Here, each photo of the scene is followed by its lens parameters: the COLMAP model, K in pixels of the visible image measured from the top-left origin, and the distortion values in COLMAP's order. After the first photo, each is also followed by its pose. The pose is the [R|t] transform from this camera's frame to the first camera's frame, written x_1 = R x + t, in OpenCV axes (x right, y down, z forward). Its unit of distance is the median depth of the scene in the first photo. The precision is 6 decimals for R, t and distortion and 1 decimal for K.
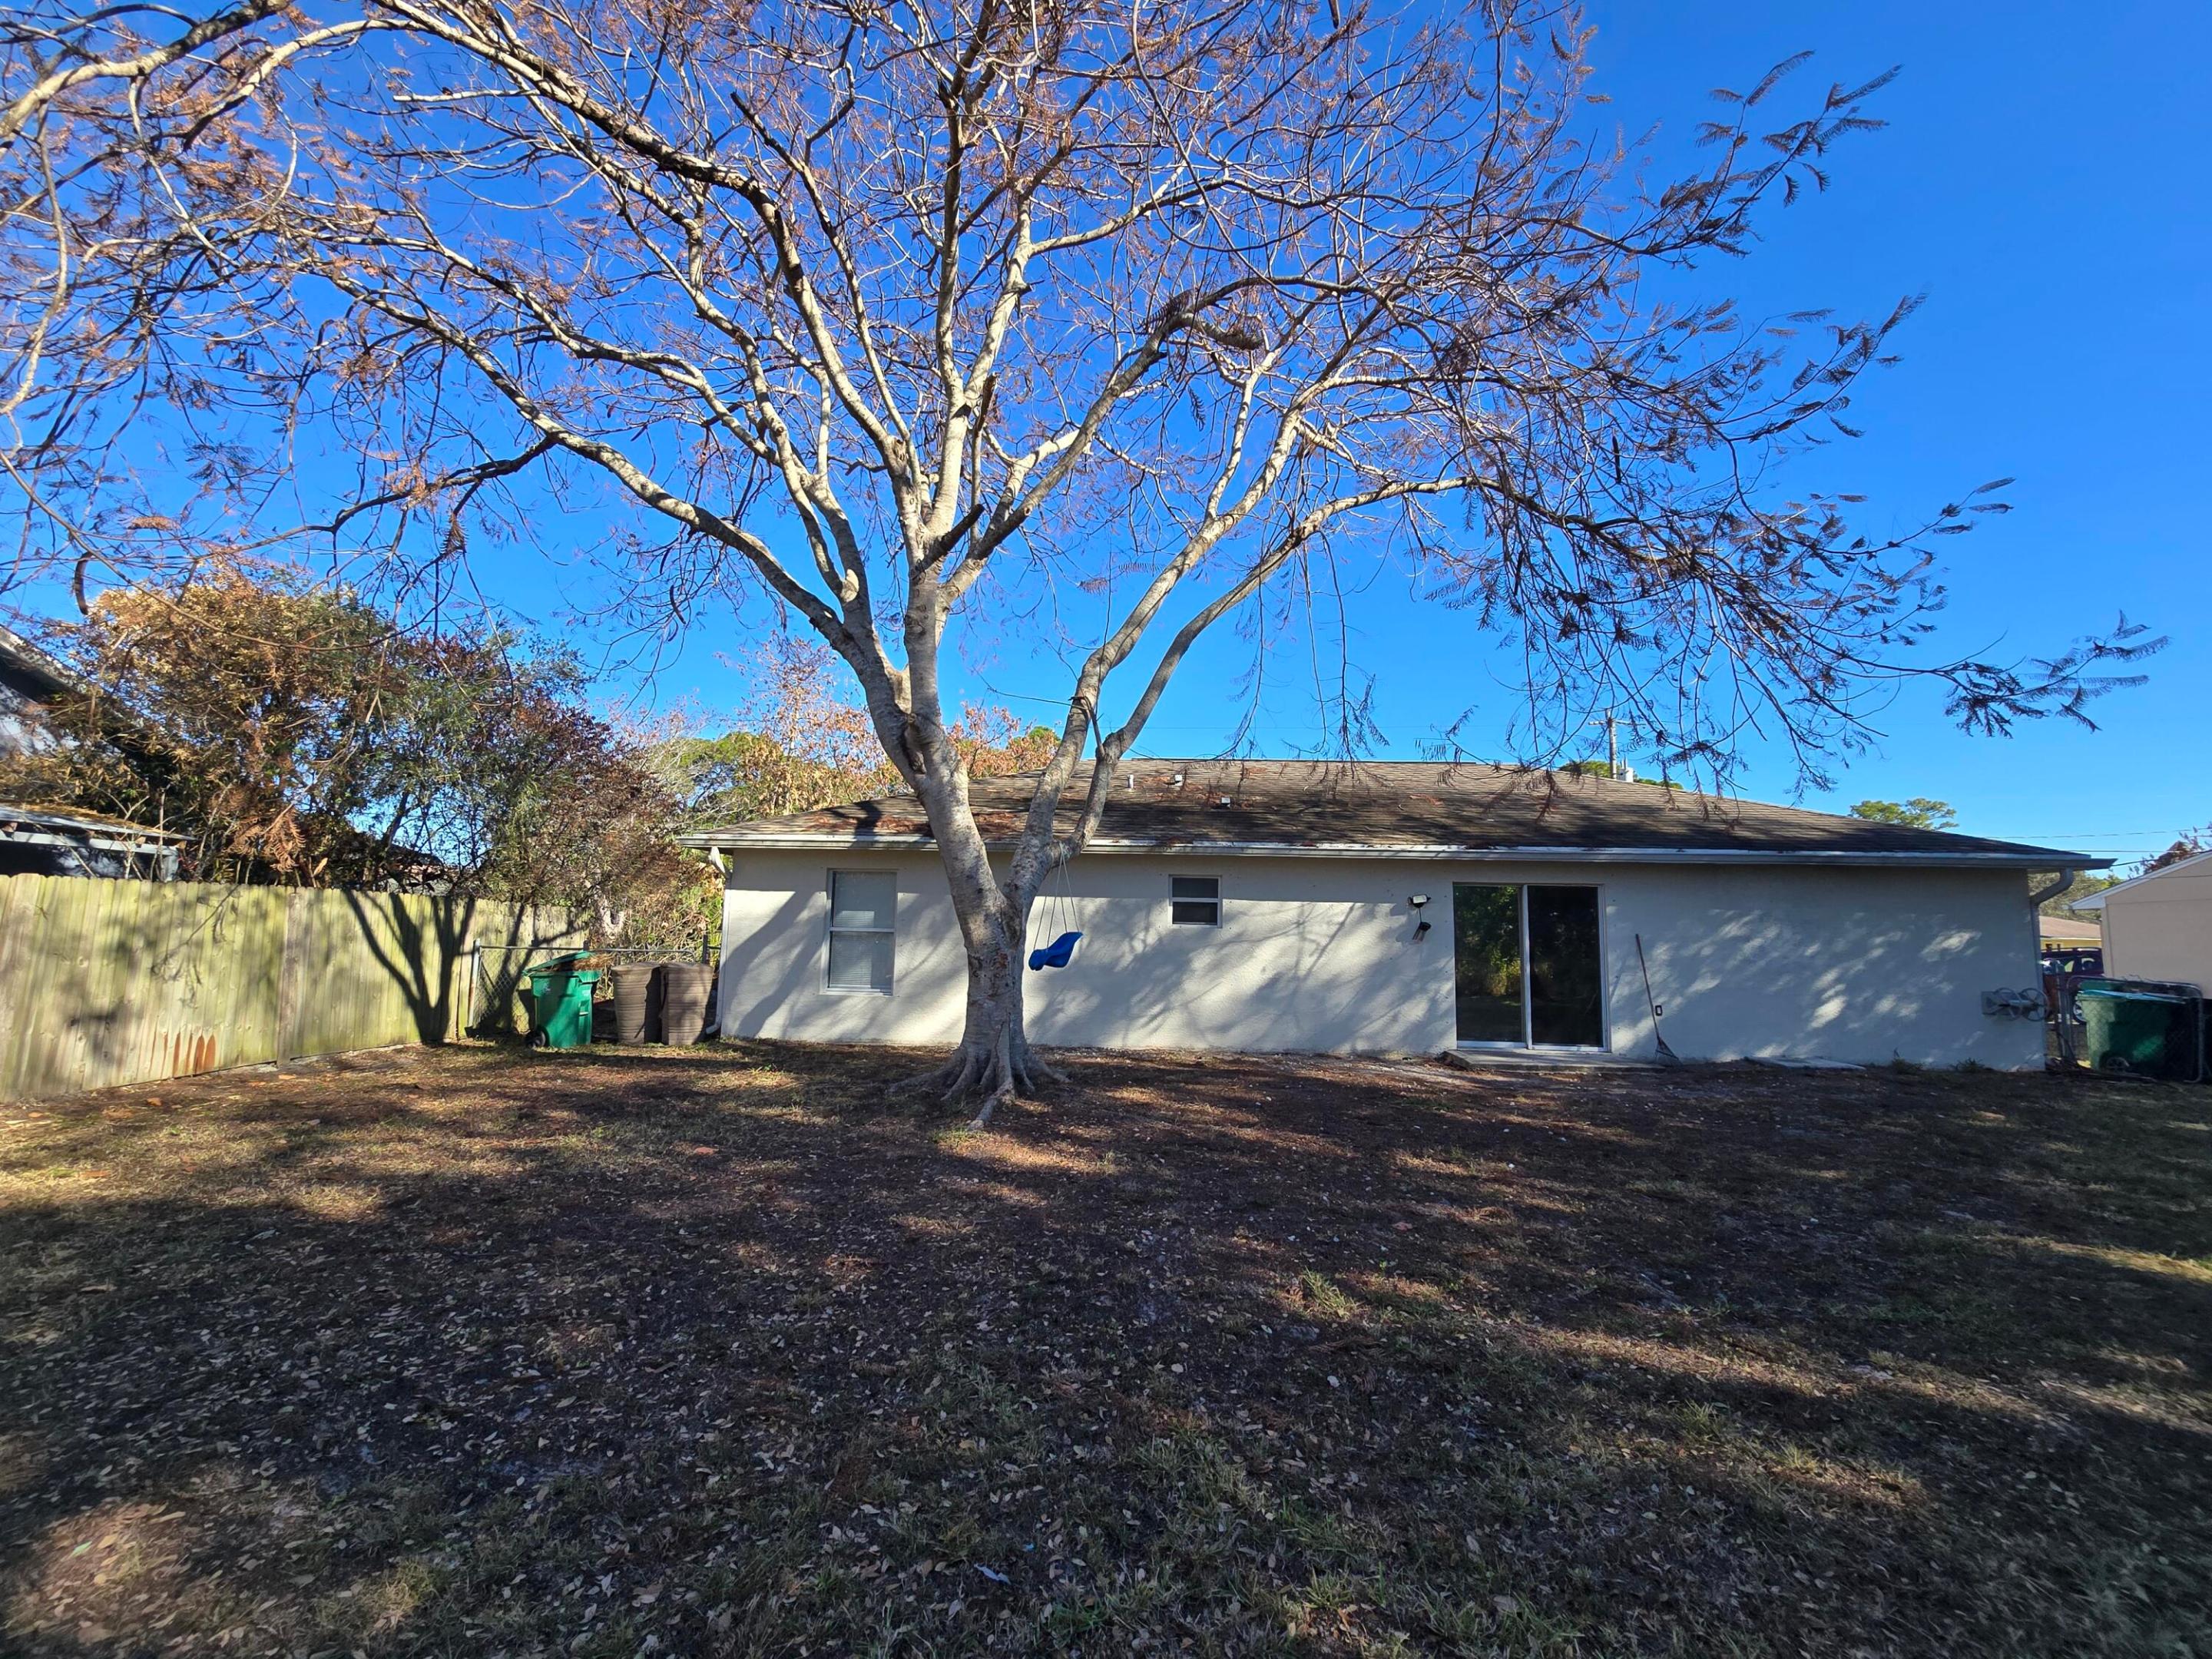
lens RADIAL K [[886.3, 0, 1094.0], [0, 886.3, 838.5], [0, 0, 1]] dist [0.002020, 0.000650]
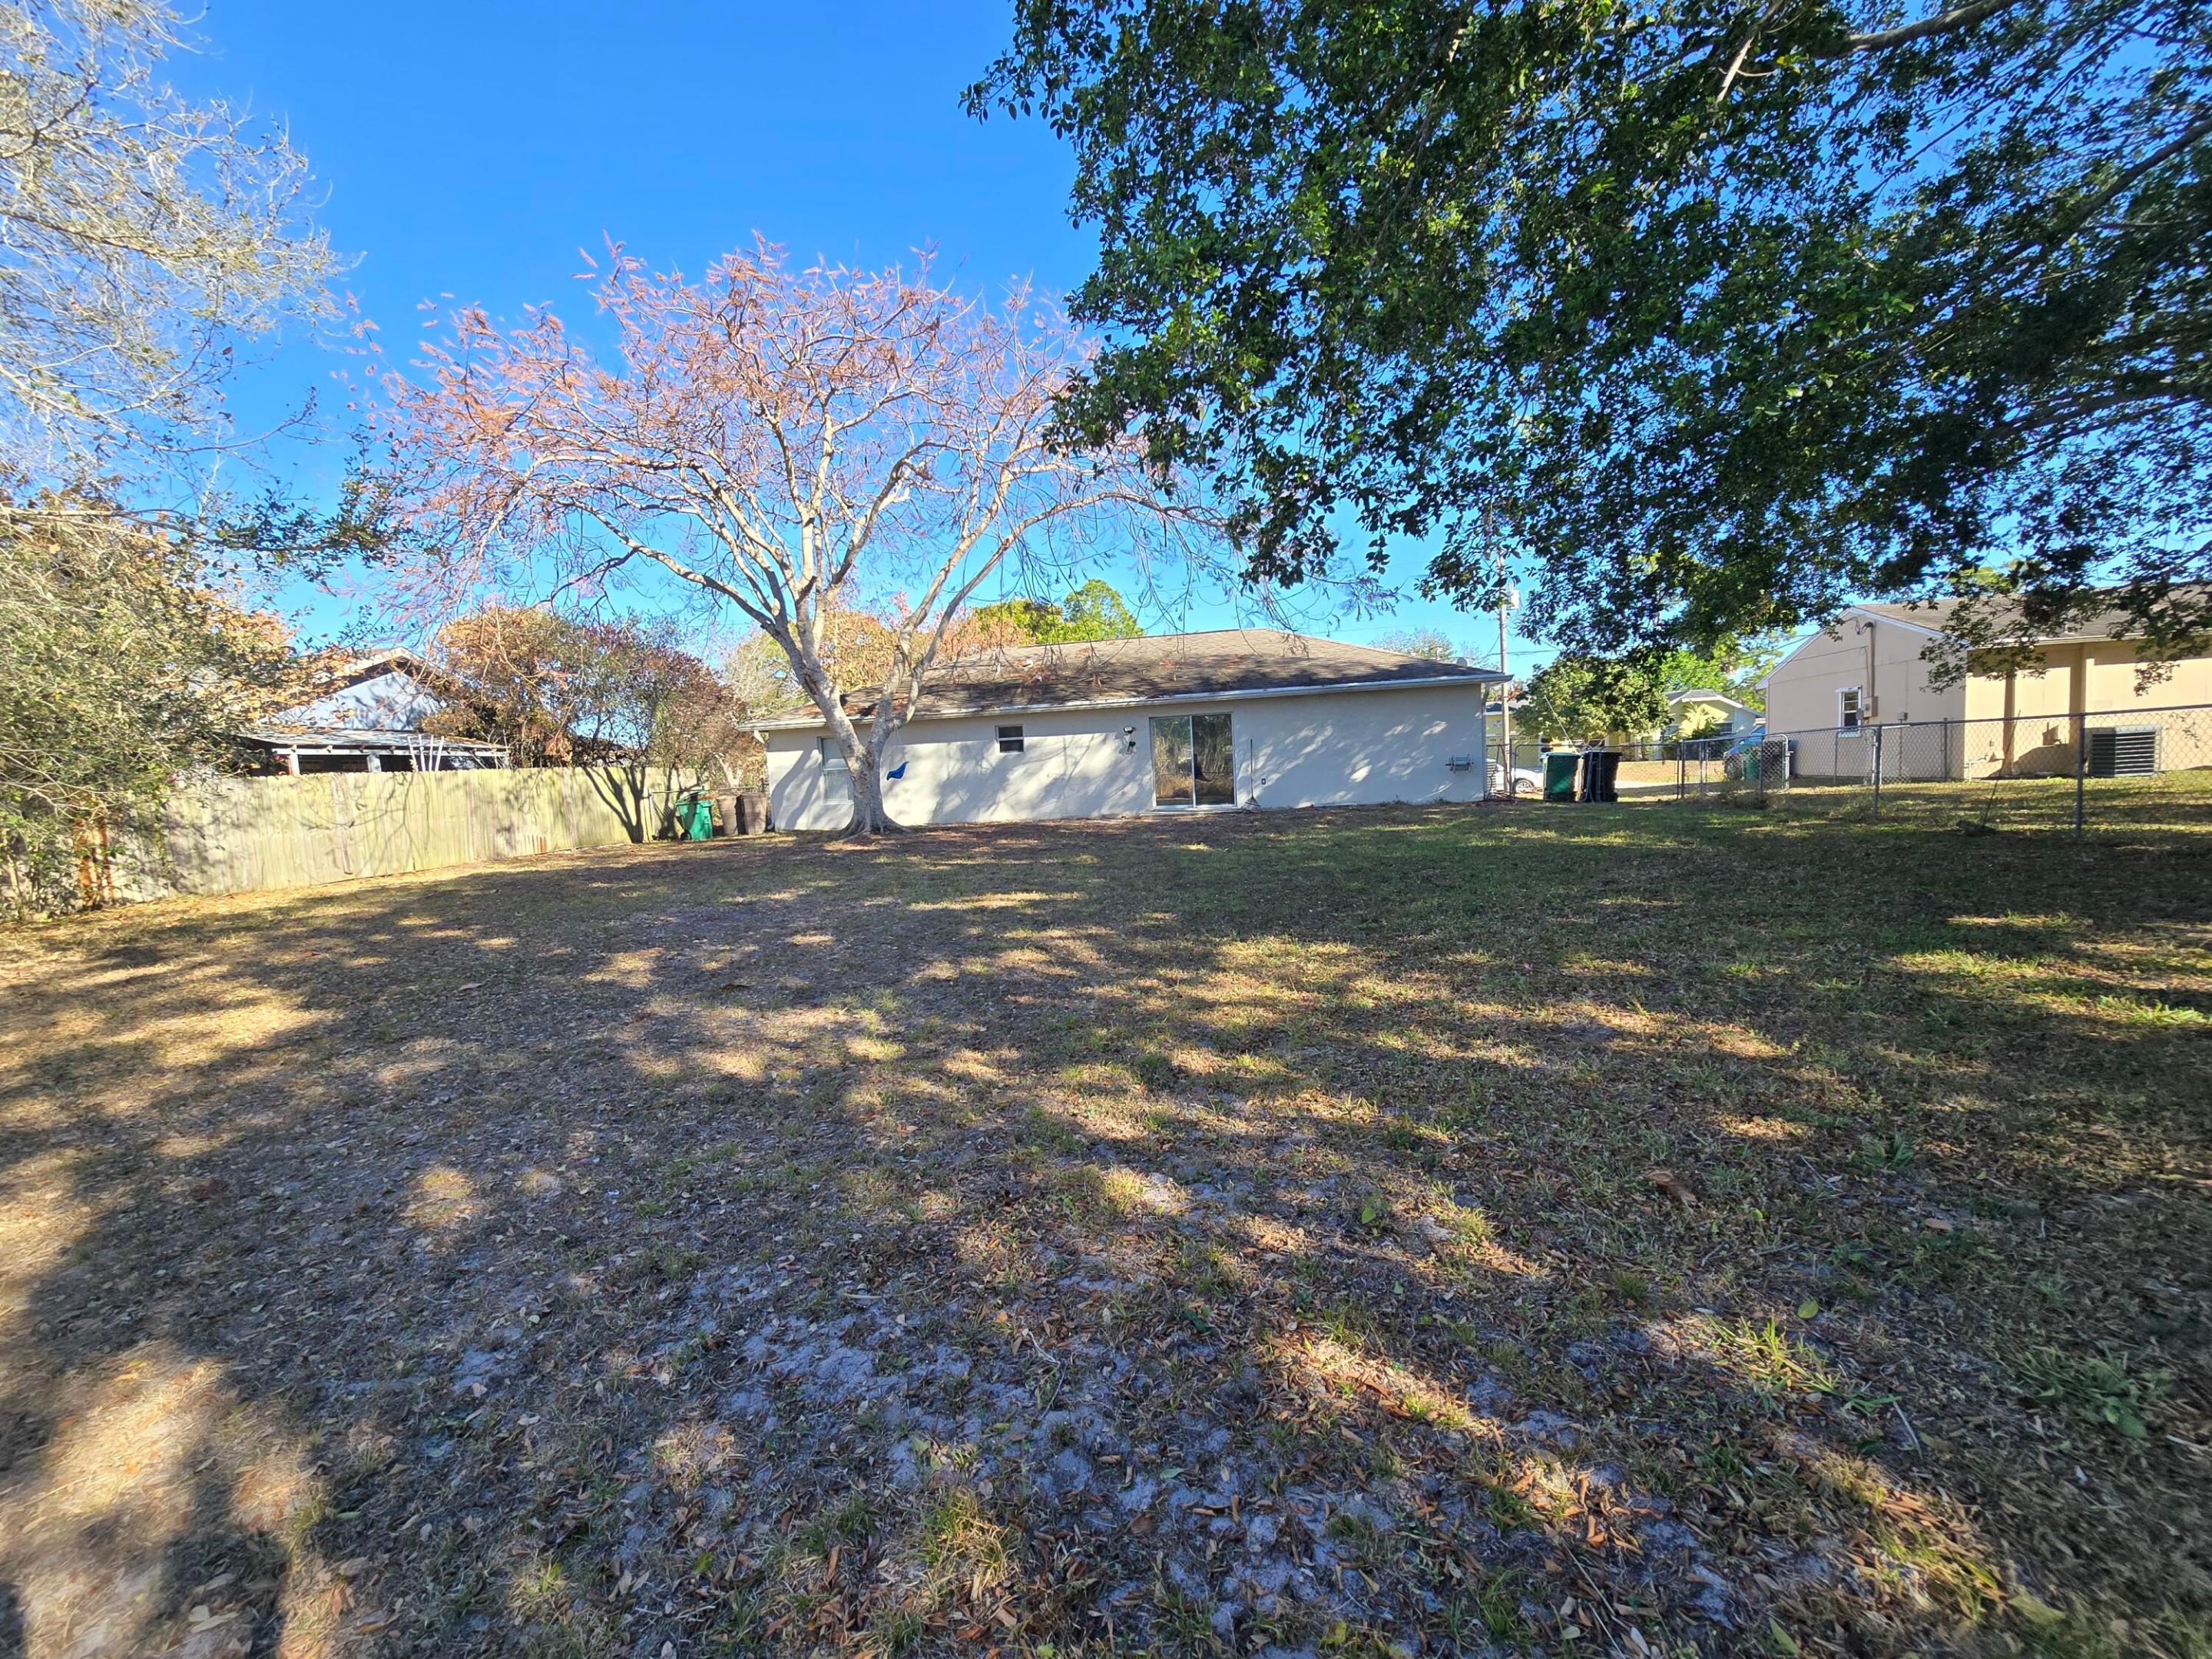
lens RADIAL K [[905.9, 0, 1101.9], [0, 905.9, 837.9], [0, 0, 1]] dist [-0.000707, -0.000168]
pose [[0.986012, -0.060832, -0.155176, 0.567056], [0.088630, 0.979839, 0.179052, -0.045558], [0.141155, -0.190301, 0.971525, -0.784100]]
